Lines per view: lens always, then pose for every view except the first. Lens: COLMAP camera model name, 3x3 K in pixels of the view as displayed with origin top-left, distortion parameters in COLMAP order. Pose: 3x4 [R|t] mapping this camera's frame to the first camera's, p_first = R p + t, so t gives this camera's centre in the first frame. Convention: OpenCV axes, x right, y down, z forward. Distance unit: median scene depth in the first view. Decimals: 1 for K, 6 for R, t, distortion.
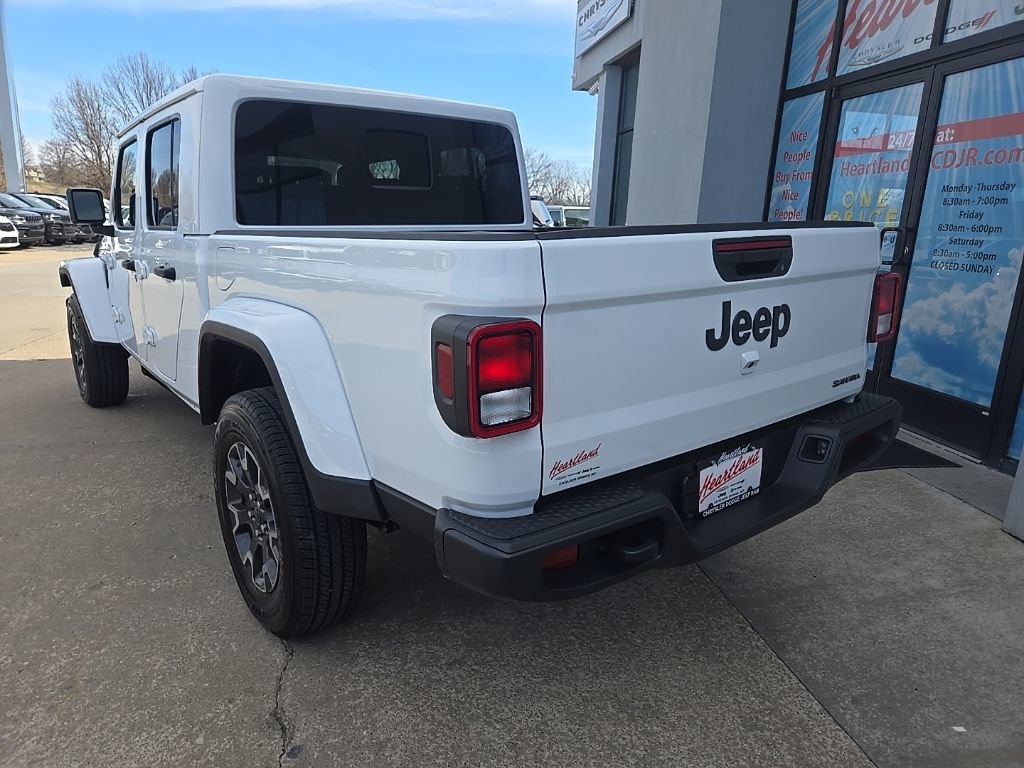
lens RADIAL K [[681.0, 0, 510.8], [0, 681.0, 392.2], [0, 0, 1]] dist [0.073176, -0.057389]
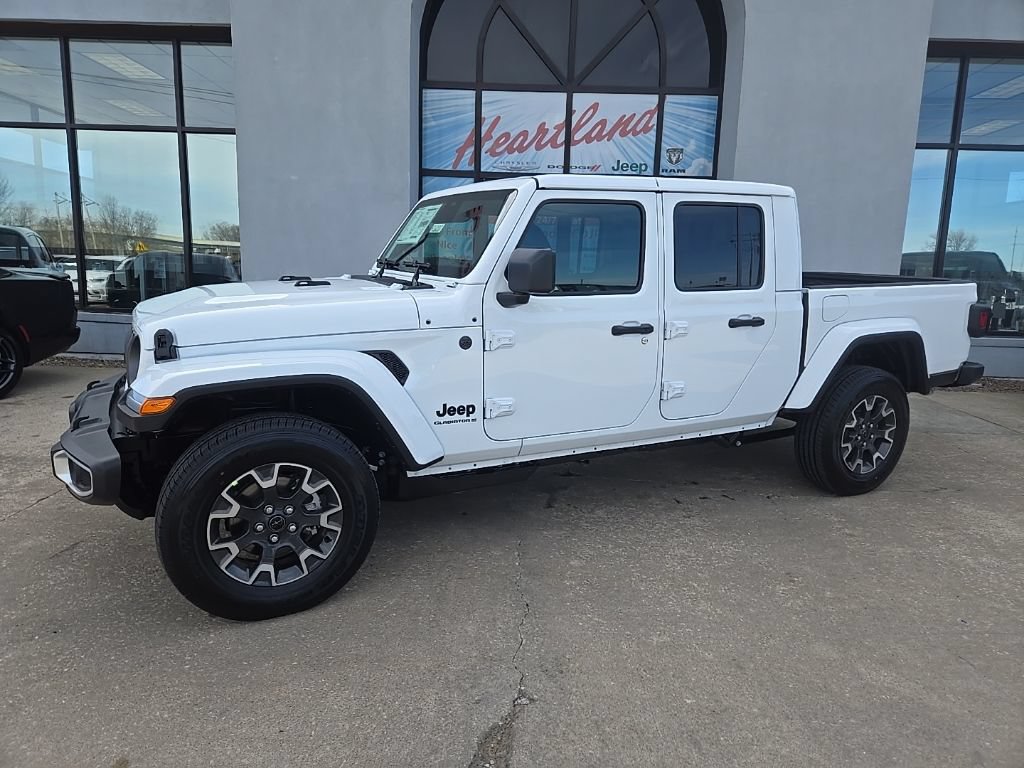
lens RADIAL K [[681.0, 0, 510.8], [0, 681.0, 390.6], [0, 0, 1]] dist [0.073176, -0.057389]
pose [[0.191764, -0.195914, 0.961688, -2.085564], [0.222030, 0.963130, 0.151934, -0.388967], [-0.955996, 0.184388, 0.228192, 1.310109]]
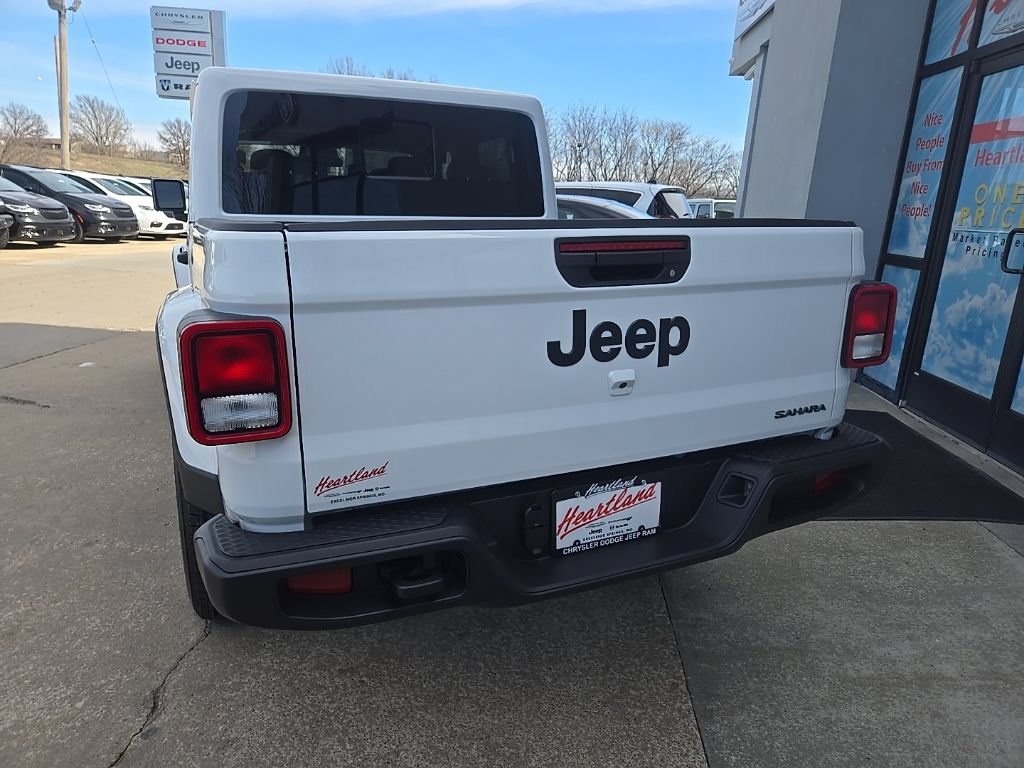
lens RADIAL K [[681.0, 0, 510.9], [0, 681.0, 390.8], [0, 0, 1]] dist [0.073176, -0.057389]
pose [[0.969849, 0.074008, -0.232197, 0.282705], [-0.072317, 0.997257, 0.015796, -0.024961], [0.232729, 0.001473, 0.972541, 0.094498]]
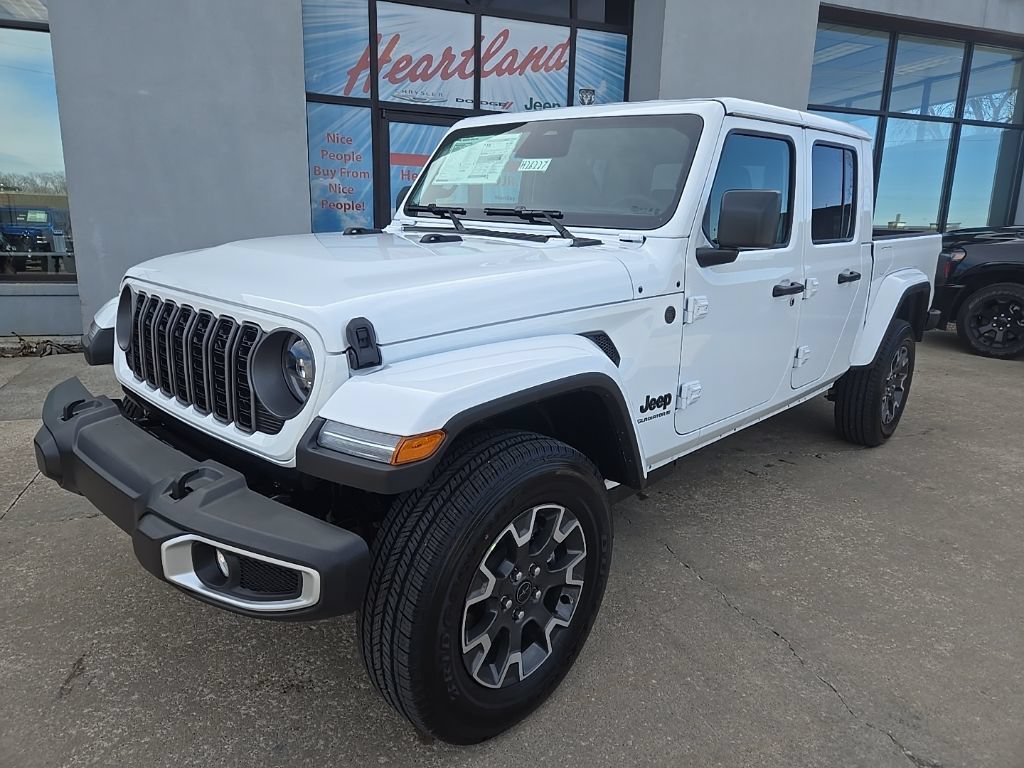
lens RADIAL K [[681.0, 0, 510.9], [0, 681.0, 390.5], [0, 0, 1]] dist [0.073176, -0.057389]
pose [[-0.154732, -0.262089, 0.952558, -1.814303], [0.211559, 0.933015, 0.291077, -0.524121], [-0.965039, 0.246561, -0.088920, 1.951037]]
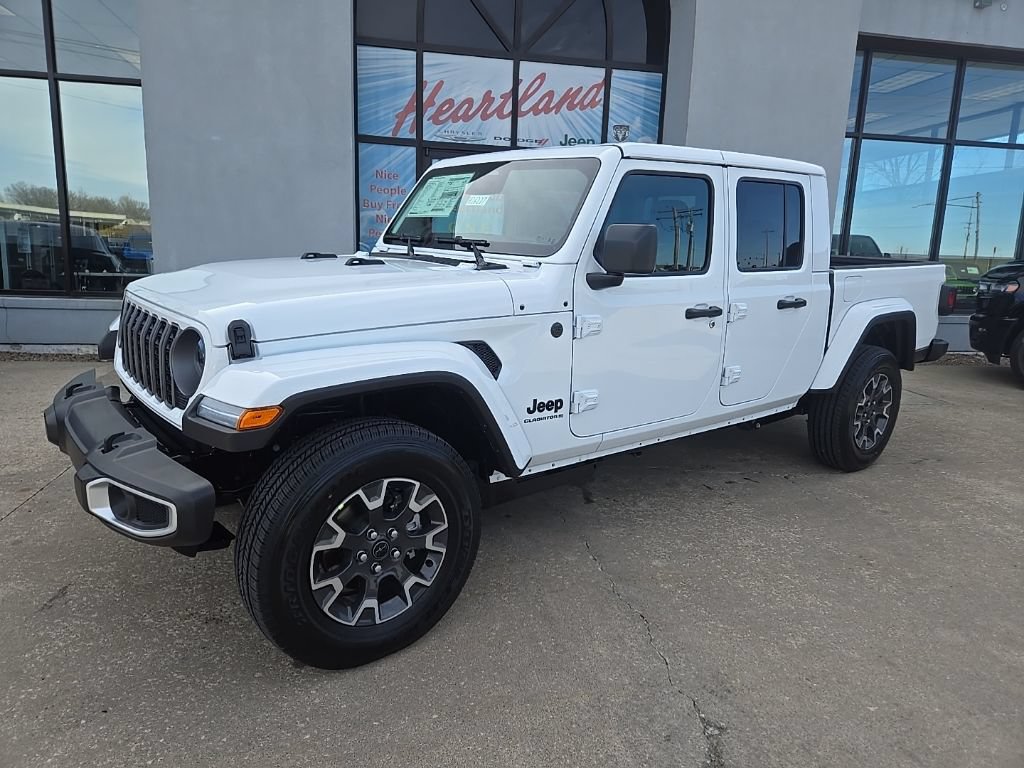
lens RADIAL K [[681.0, 0, 510.2], [0, 681.0, 391.8], [0, 0, 1]] dist [0.073176, -0.057389]
pose [[-0.006894, -0.230027, 0.973160, -1.994658], [0.212233, 0.950675, 0.226216, -0.469800], [-0.977195, 0.208096, 0.042265, 1.685226]]
